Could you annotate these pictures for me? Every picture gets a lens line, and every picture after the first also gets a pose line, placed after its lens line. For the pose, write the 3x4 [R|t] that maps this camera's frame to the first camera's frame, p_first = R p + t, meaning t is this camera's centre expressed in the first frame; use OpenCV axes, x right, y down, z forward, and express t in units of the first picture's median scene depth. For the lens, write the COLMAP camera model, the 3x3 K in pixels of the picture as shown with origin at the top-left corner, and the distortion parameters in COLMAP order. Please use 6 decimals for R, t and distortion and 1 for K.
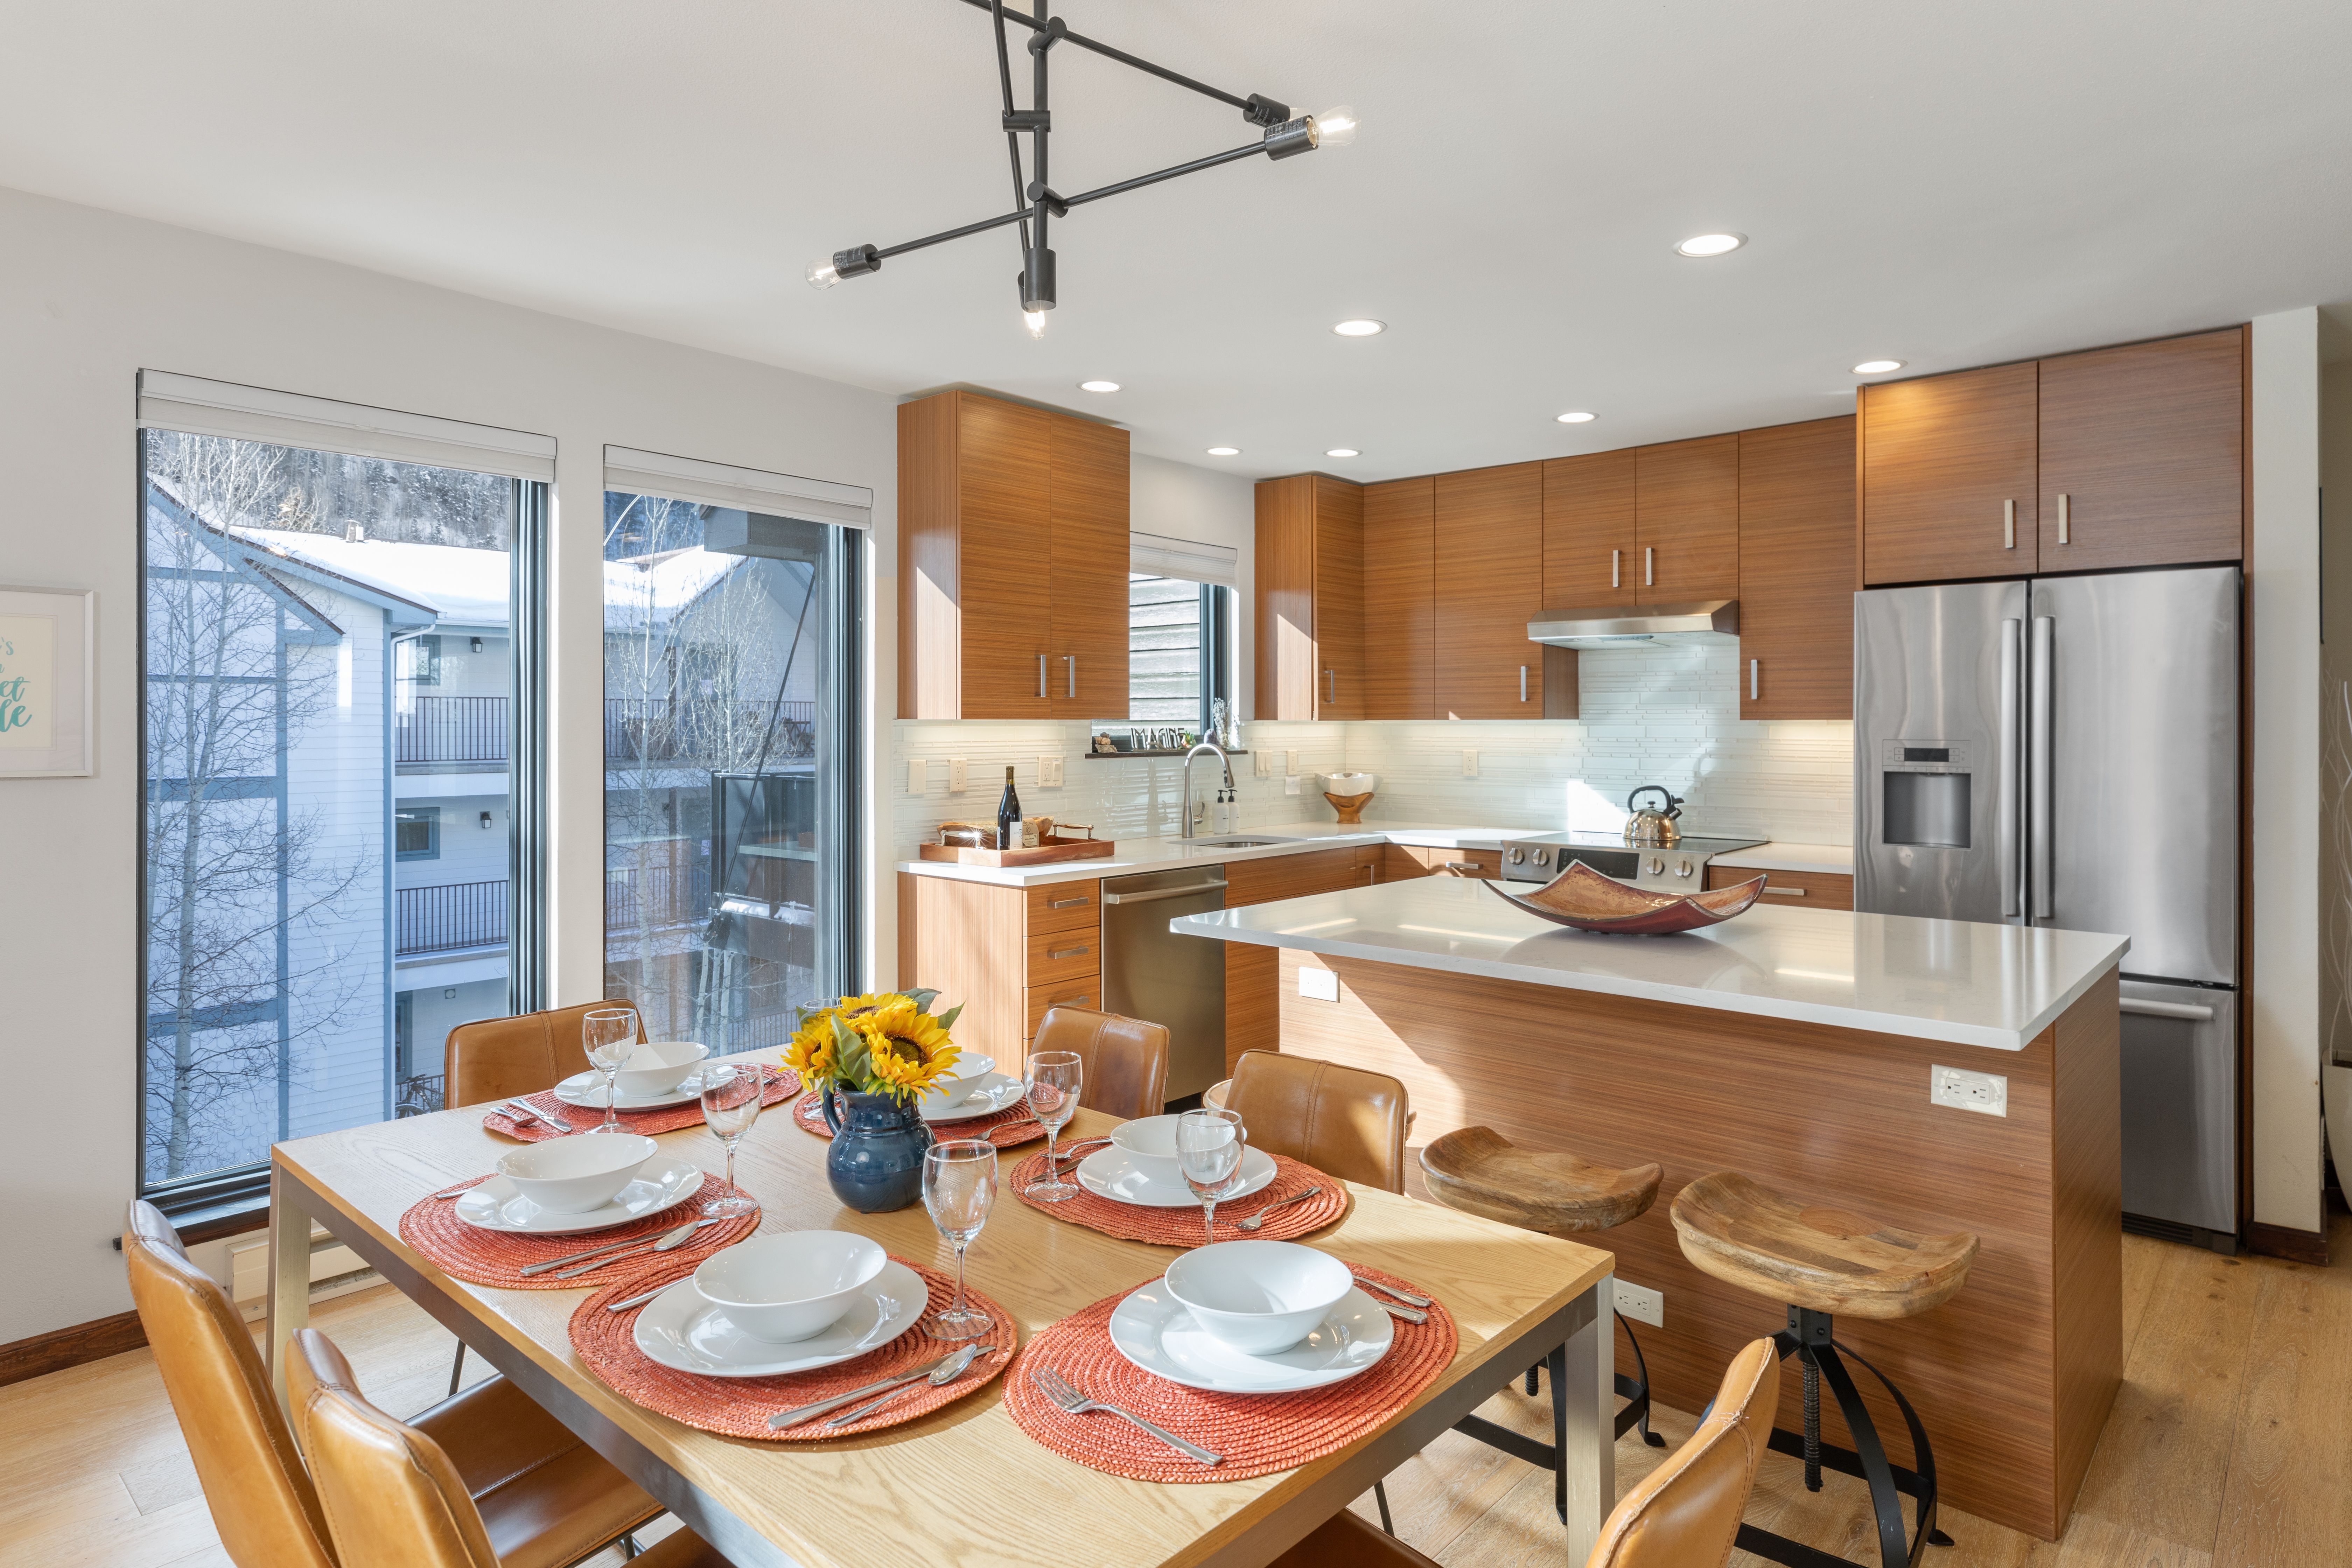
lens RADIAL K [[1339.9, 0, 1185.6], [0, 1339.9, 719.9], [0, 0, 1]] dist [0.017300, -0.000979]
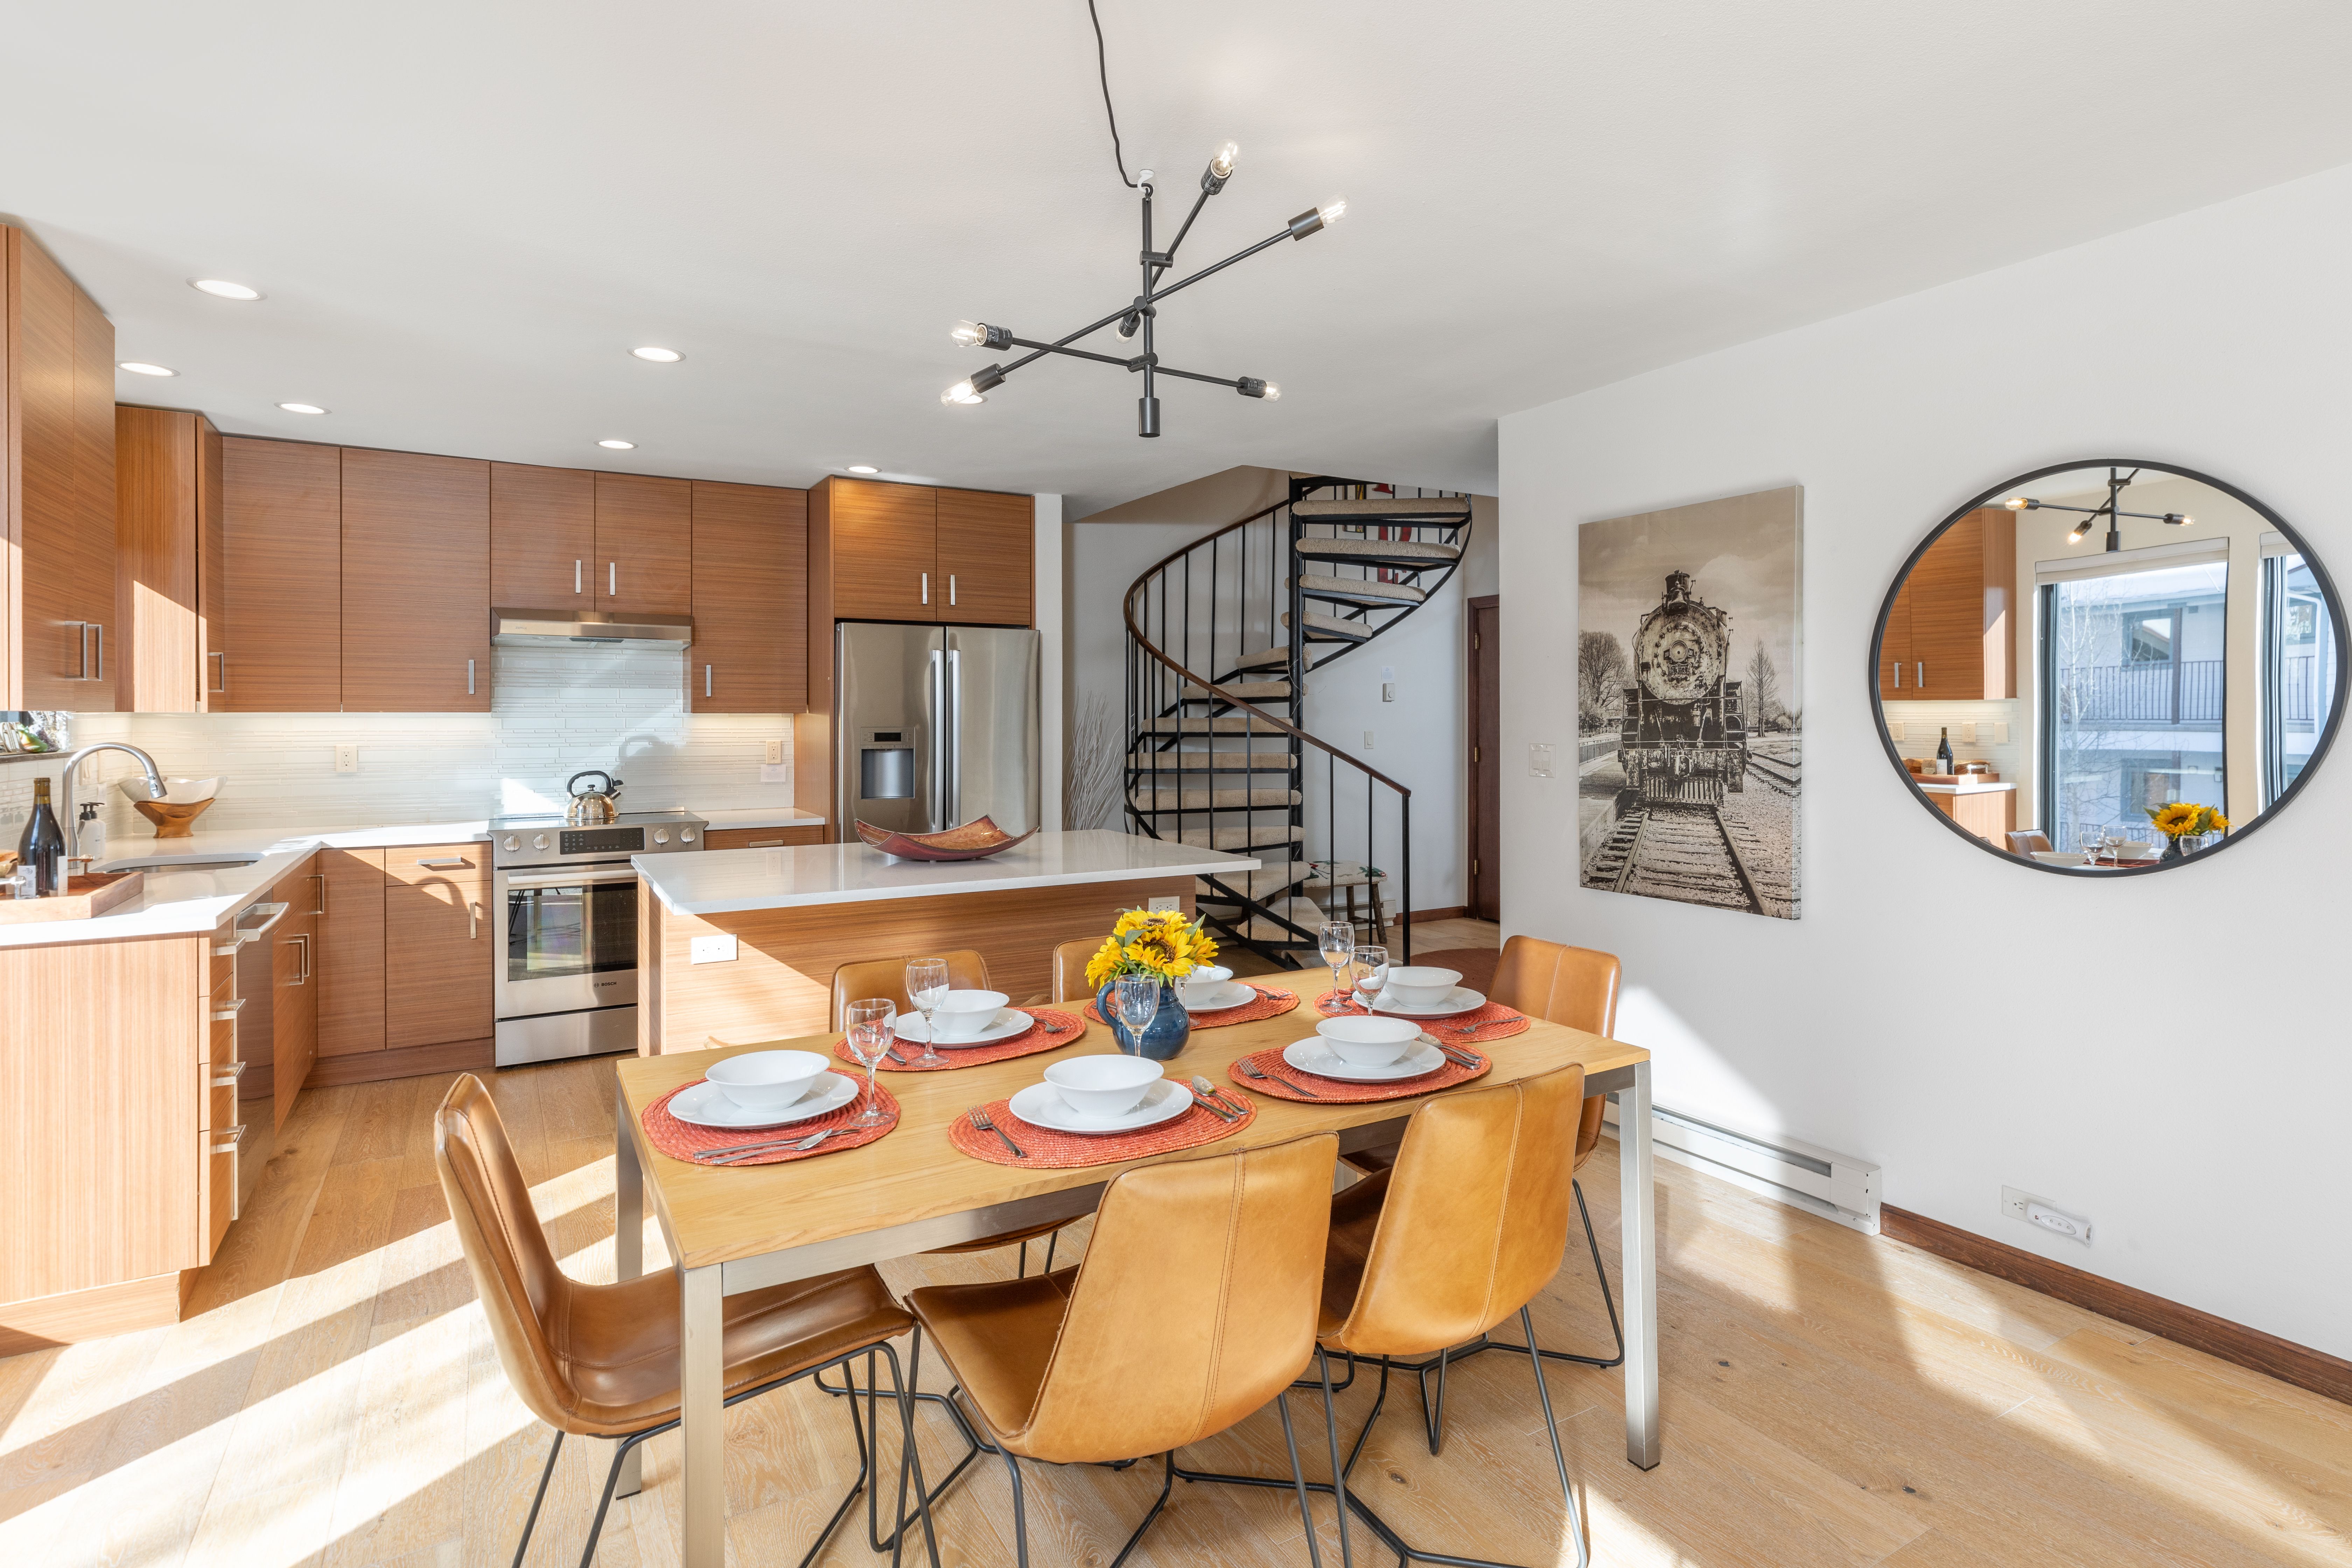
lens RADIAL K [[1205.0, 0, 1253.3], [0, 1205.0, 727.2], [0, 0, 1]] dist [0.002609, -0.000140]
pose [[0.278942, -0.009387, 0.960262, -0.511165], [-0.003029, 0.999939, 0.010655, -0.000453], [-0.960303, -0.005881, 0.278896, 0.196882]]
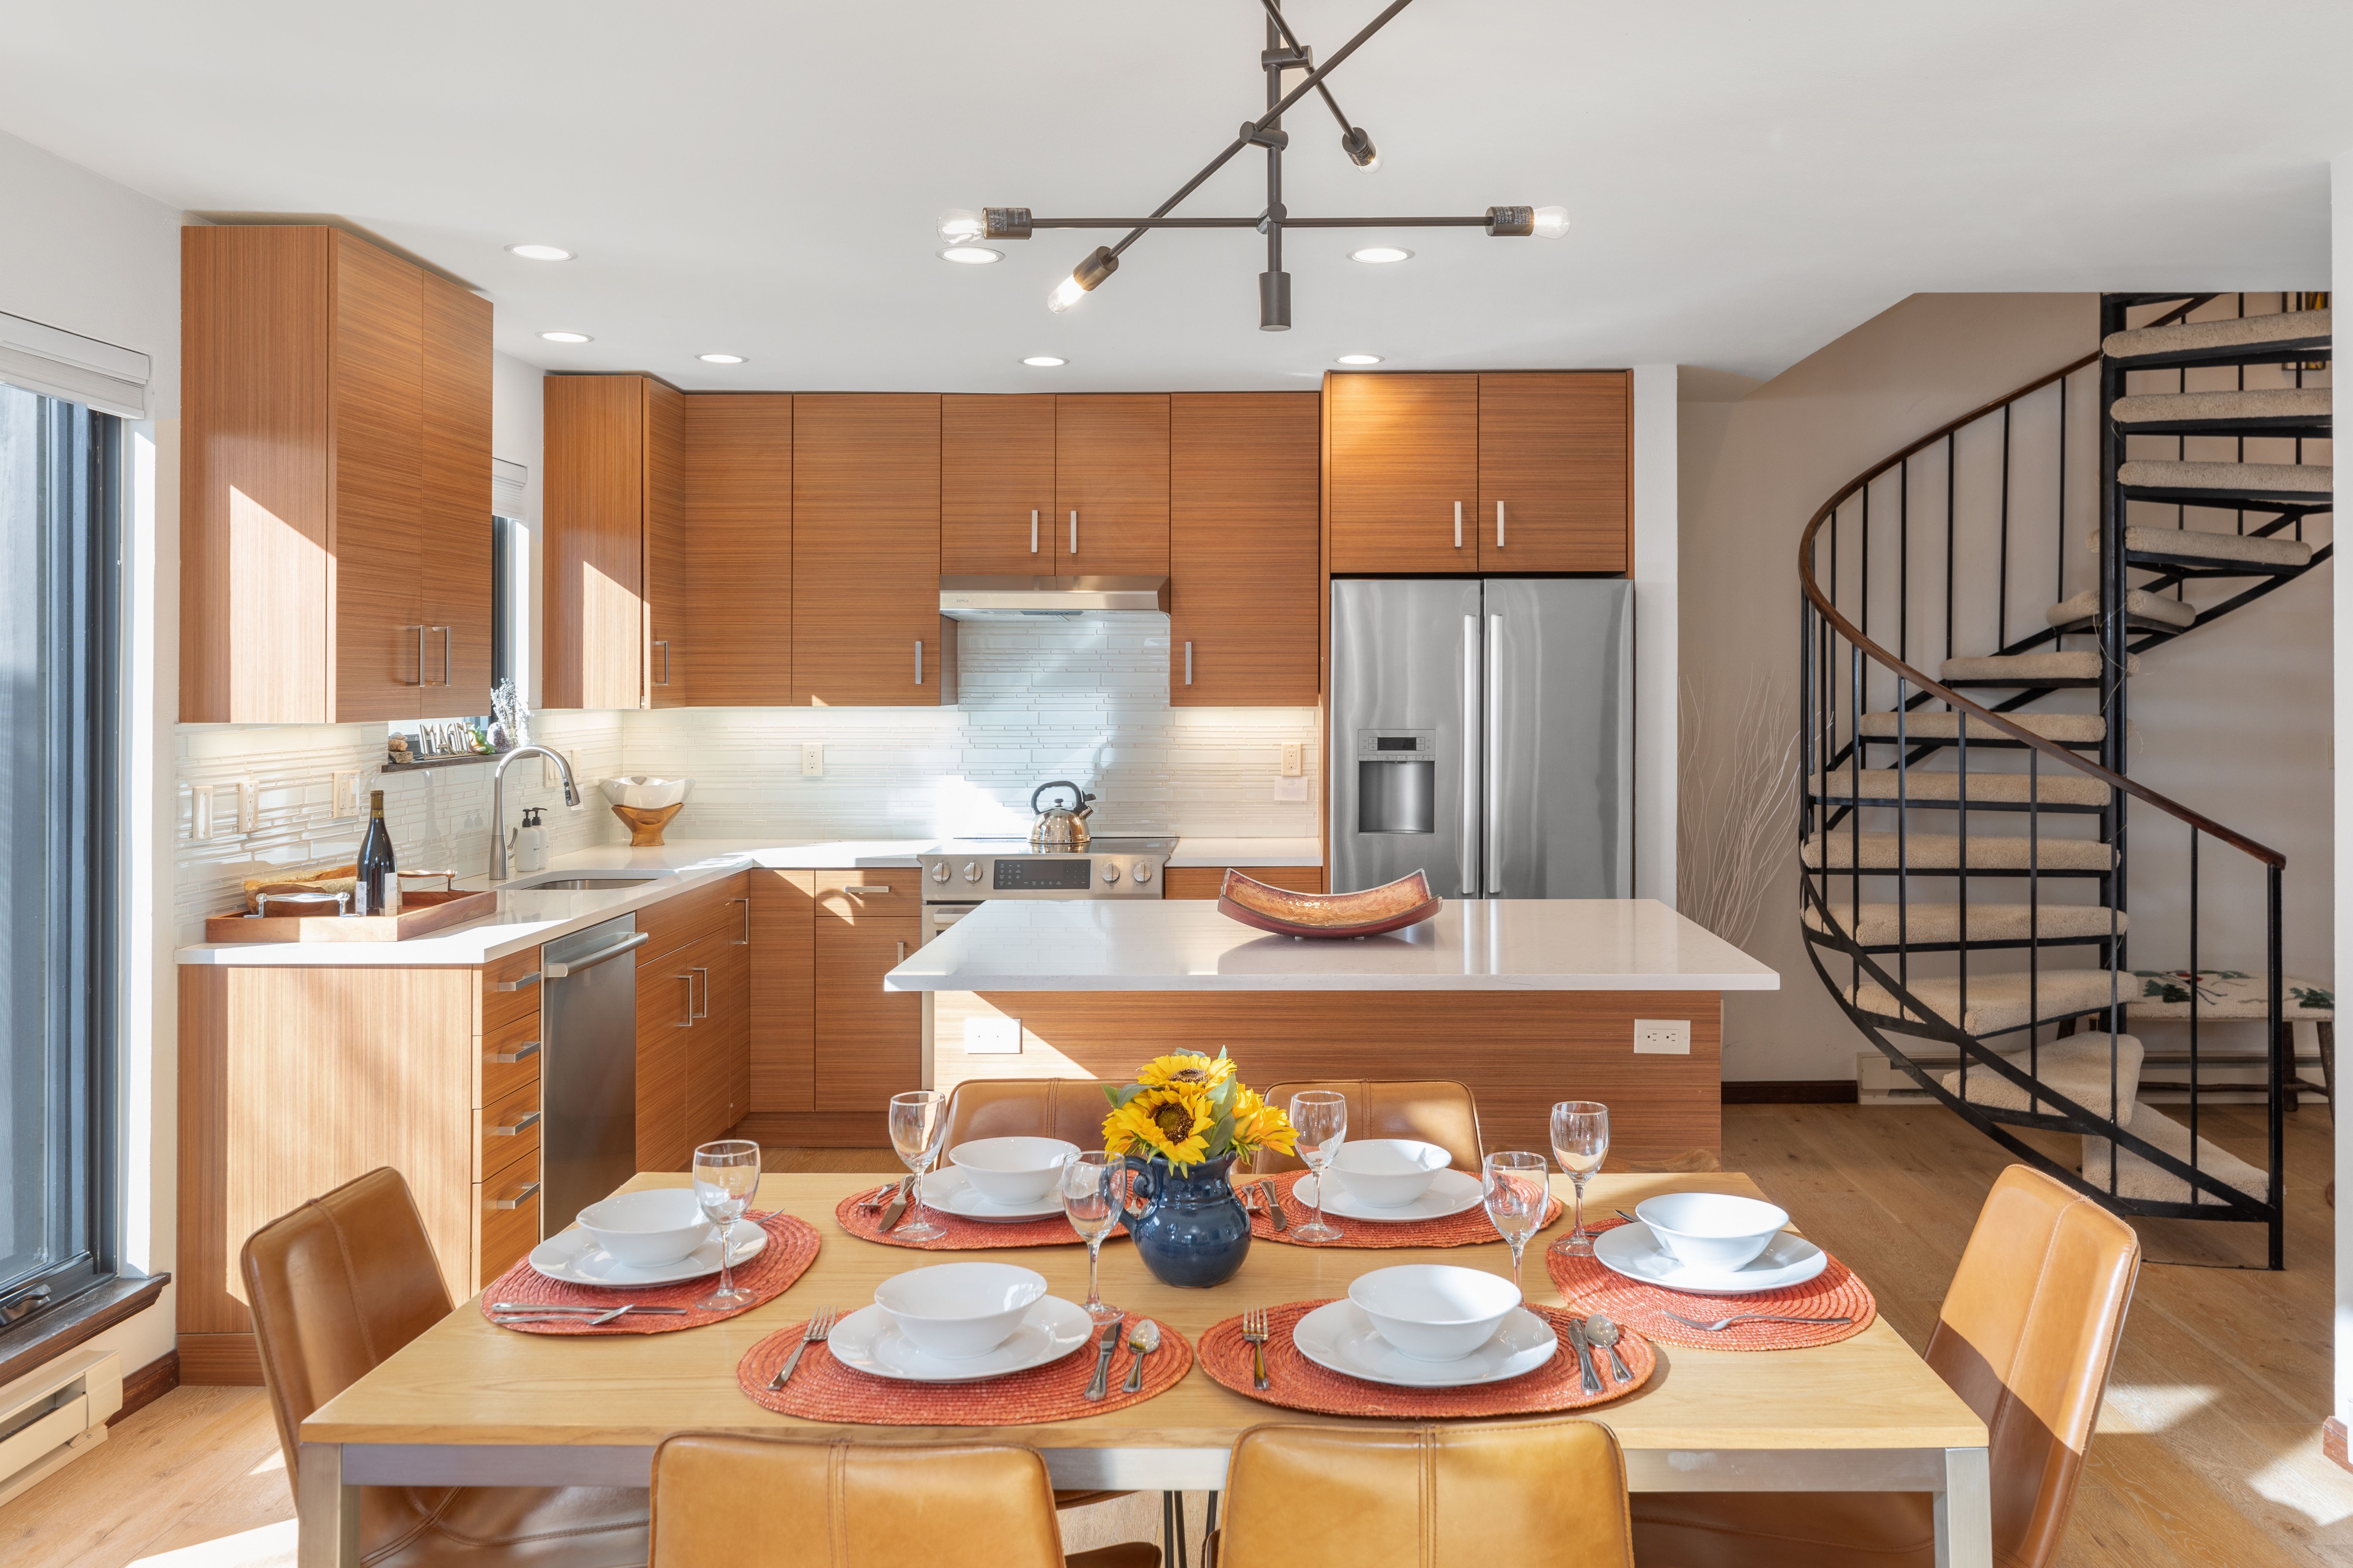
lens RADIAL K [[1864.4, 0, 1291.4], [0, 1864.4, 678.2], [0, 0, 1]] dist [-0.000806, -0.001042]
pose [[0.744975, -0.000209, 0.667092, -0.377090], [-0.001110, 0.999998, 0.001553, -0.021573], [-0.667091, -0.001897, 0.744974, -0.003011]]
